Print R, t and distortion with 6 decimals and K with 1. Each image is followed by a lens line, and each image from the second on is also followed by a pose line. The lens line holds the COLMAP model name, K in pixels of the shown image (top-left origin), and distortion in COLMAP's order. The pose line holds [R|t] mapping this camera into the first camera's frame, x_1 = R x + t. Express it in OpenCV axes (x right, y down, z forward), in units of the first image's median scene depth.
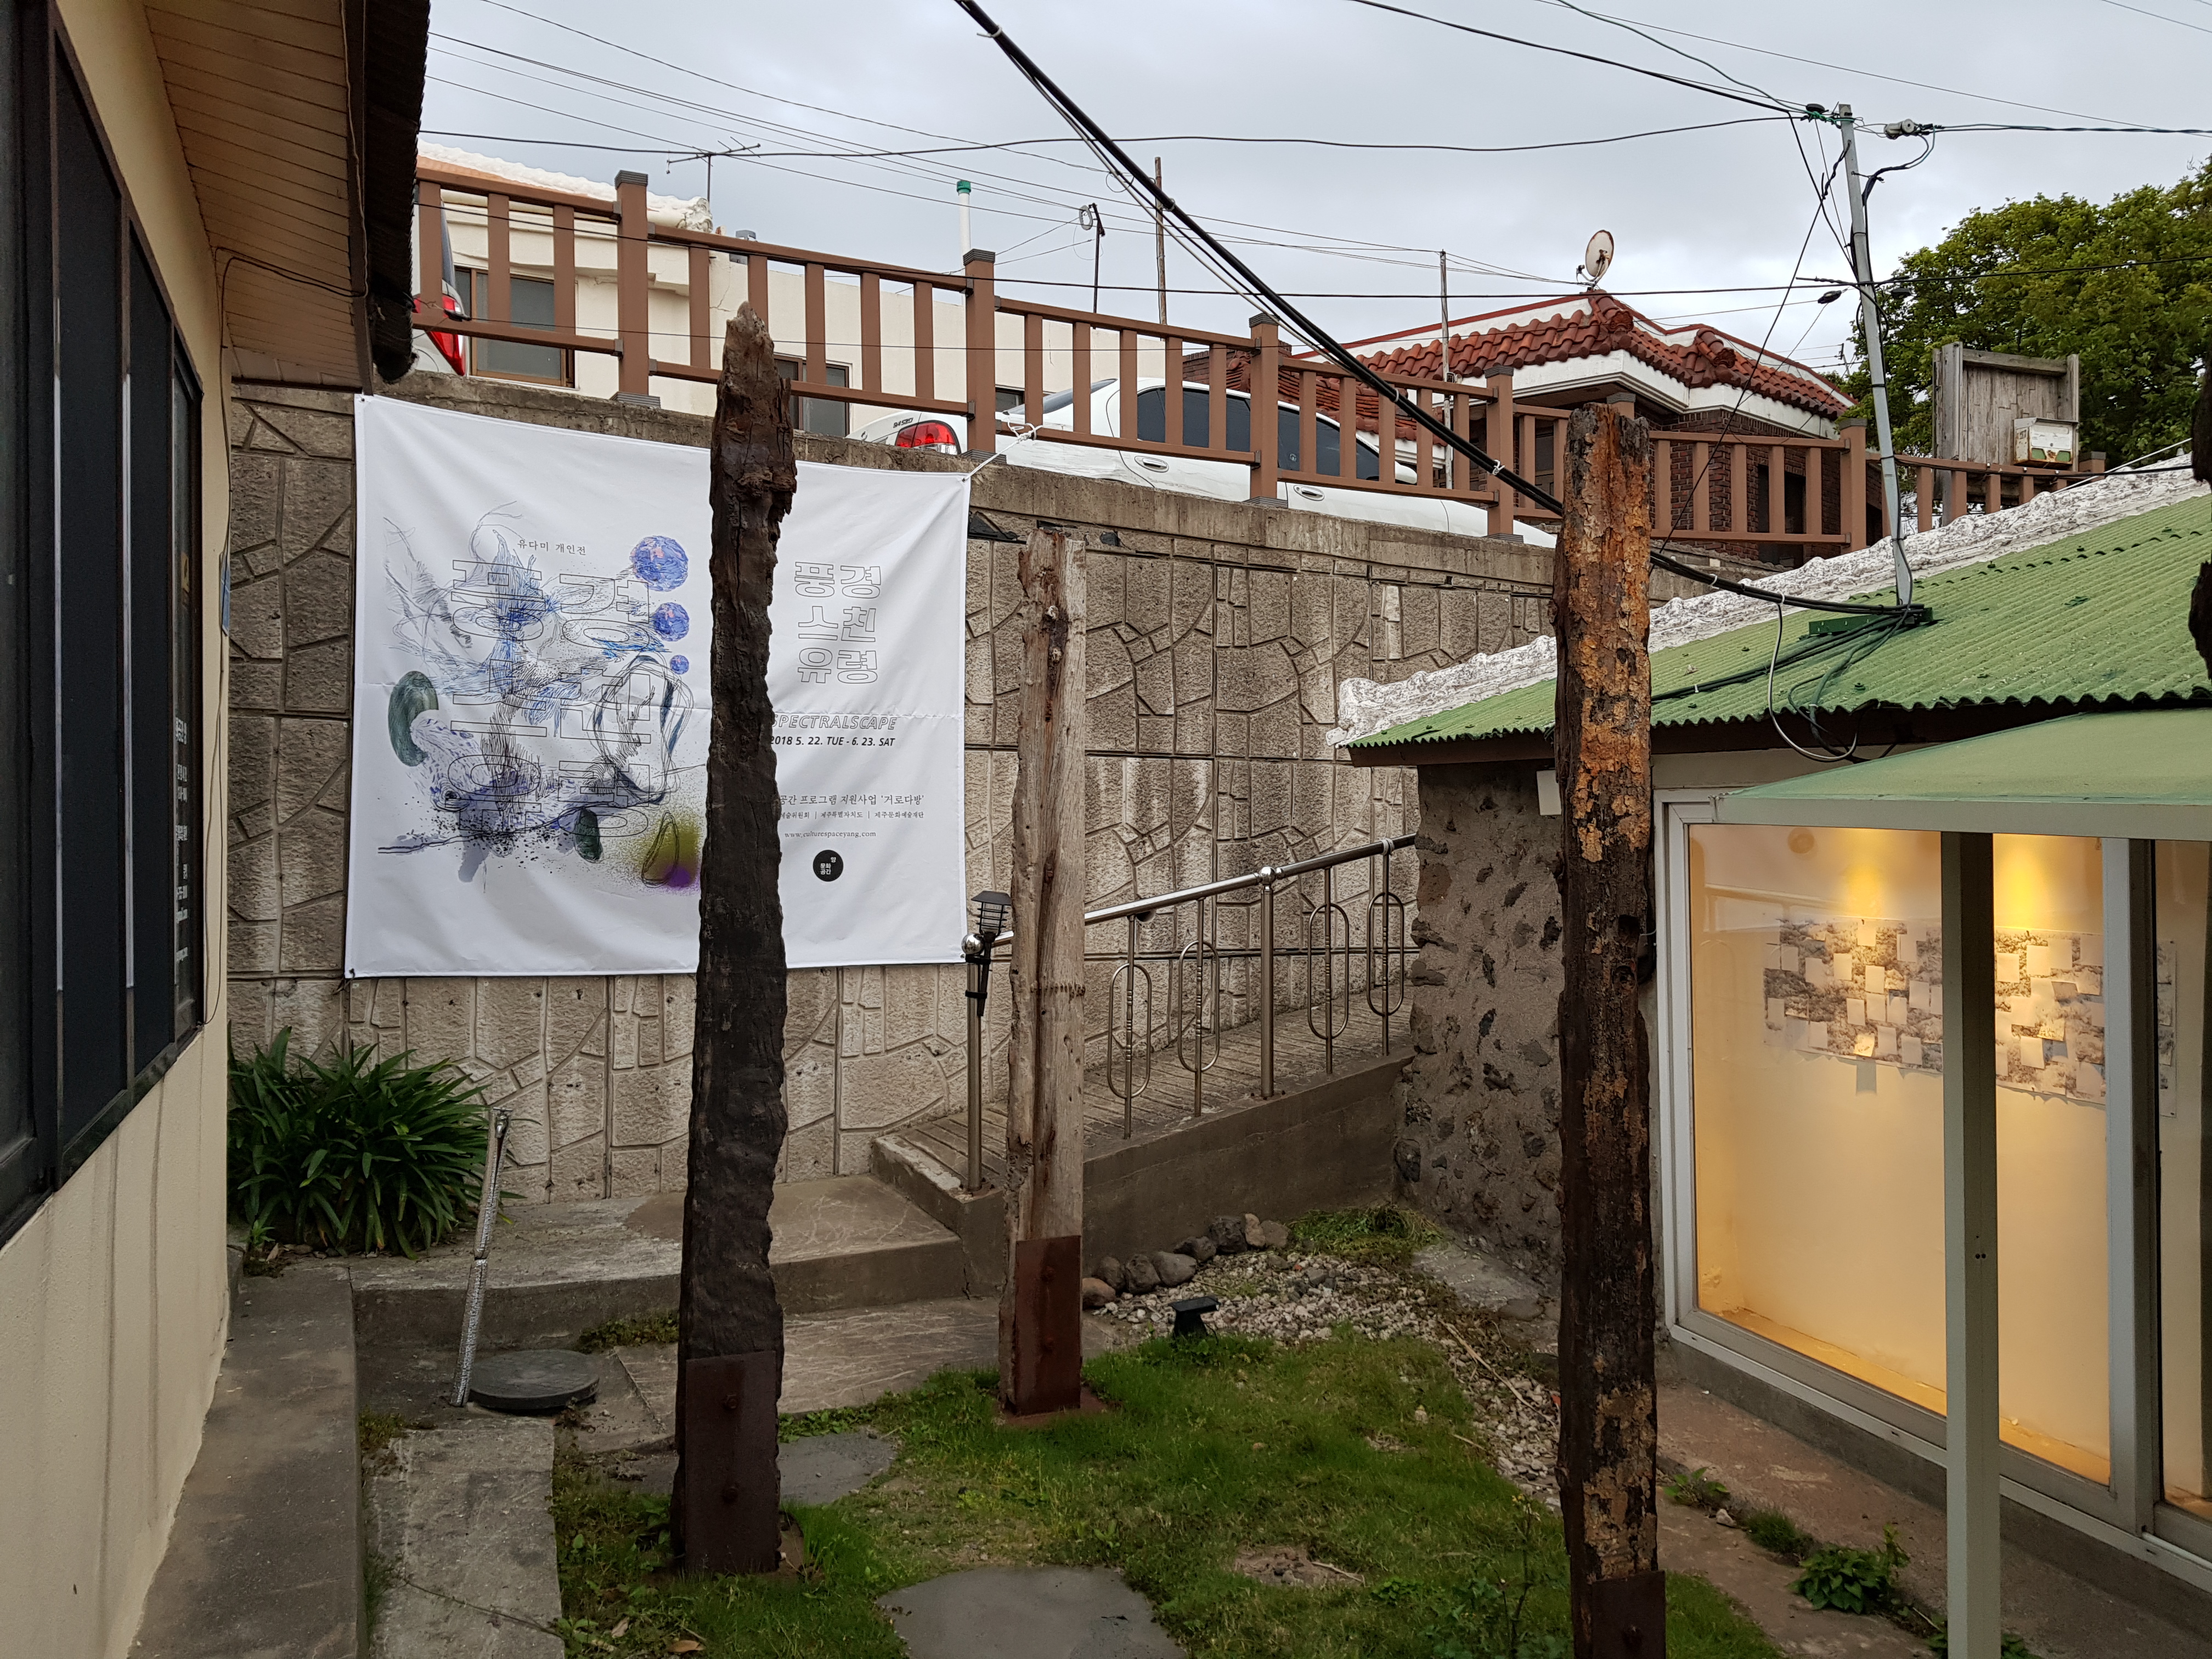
lens RADIAL K [[1730.2, 0, 1106.0], [0, 1730.2, 829.5], [0, 0, 1]] dist [0.074542, -0.102646]
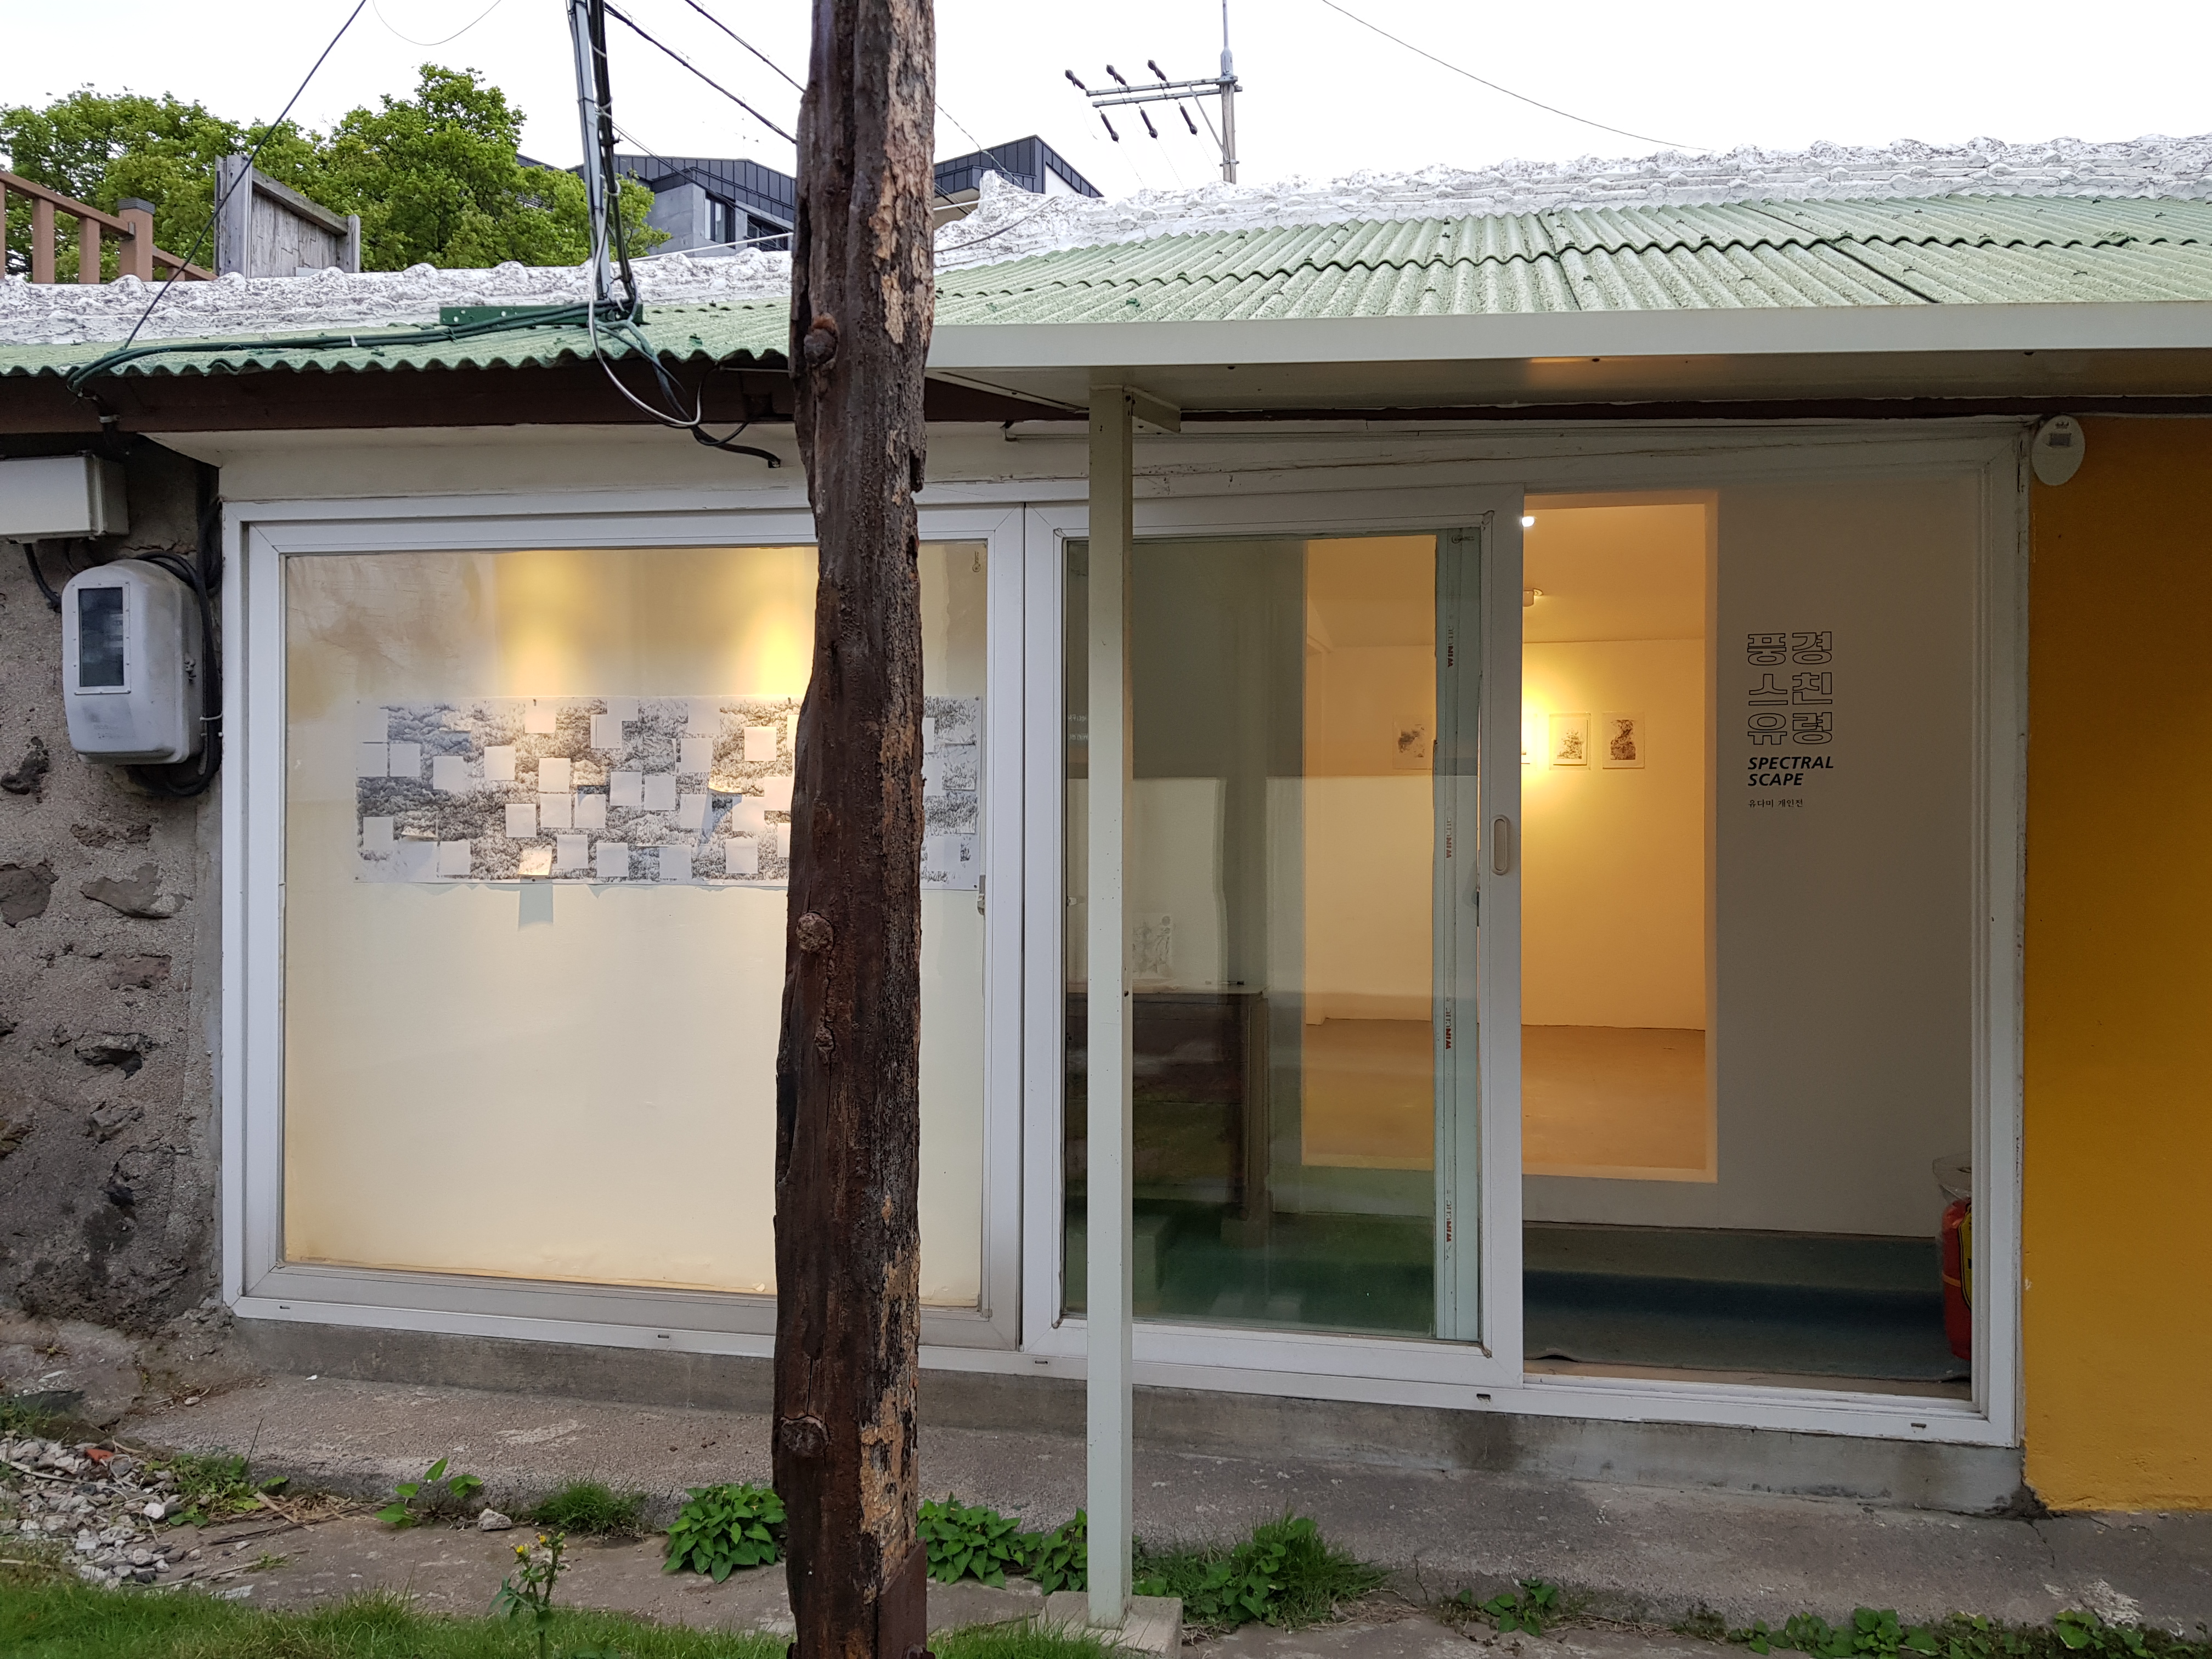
lens RADIAL K [[1730.2, 0, 1106.0], [0, 1730.2, 829.5], [0, 0, 1]] dist [0.074542, -0.102646]
pose [[0.479973, 0.017673, 0.877105, -0.113454], [-0.011378, 0.999838, -0.013920, 0.112302], [-0.877210, -0.003299, 0.480096, 0.396782]]
